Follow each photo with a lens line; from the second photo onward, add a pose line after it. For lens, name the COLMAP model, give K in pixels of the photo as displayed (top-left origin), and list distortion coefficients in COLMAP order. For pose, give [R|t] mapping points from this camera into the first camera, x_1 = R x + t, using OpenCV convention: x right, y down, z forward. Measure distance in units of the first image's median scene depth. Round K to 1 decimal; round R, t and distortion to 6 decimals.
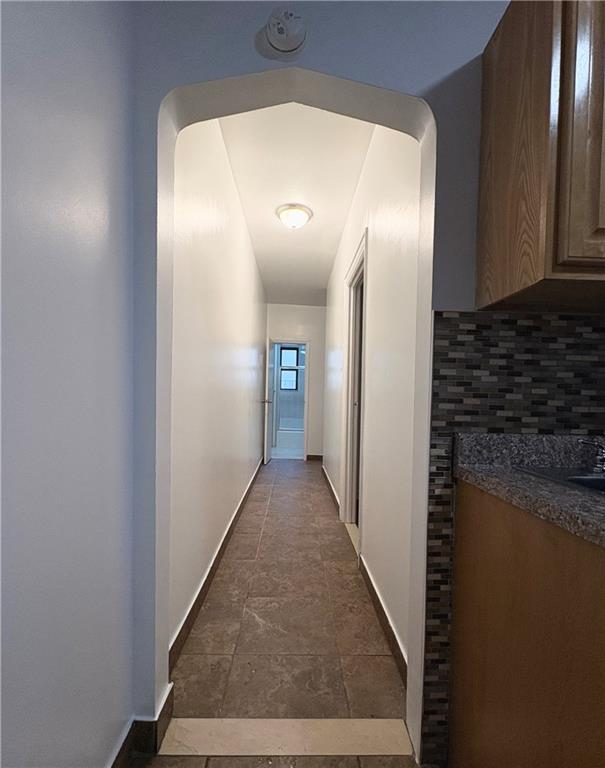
lens RADIAL K [[372.3, 0, 301.8], [0, 372.3, 404.2], [0, 0, 1]] dist [0.001958, 0.000098]
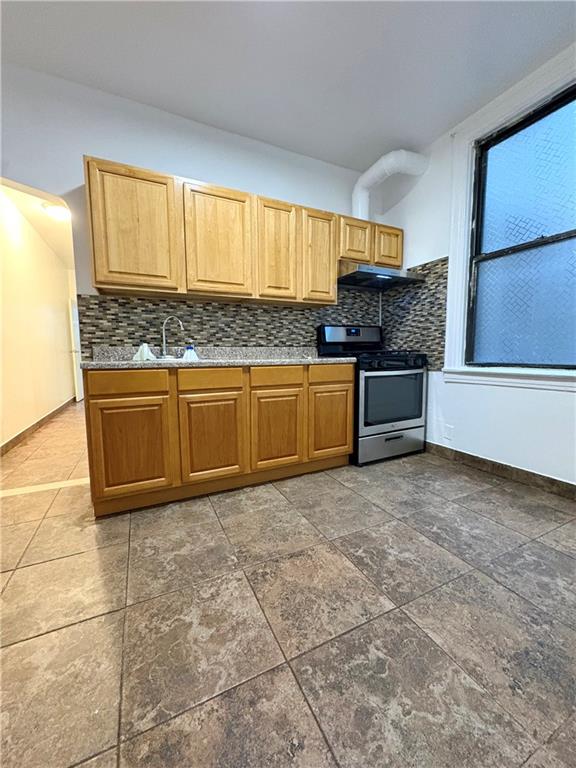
lens RADIAL K [[306.4, 0, 288.8], [0, 306.4, 383.5], [0, 0, 1]] dist [-0.001804, 0.000021]
pose [[0.908323, -0.073684, 0.411727, 0.726322], [0.038523, 0.994914, 0.093066, 0.178368], [-0.416491, -0.068673, 0.906543, -1.323293]]
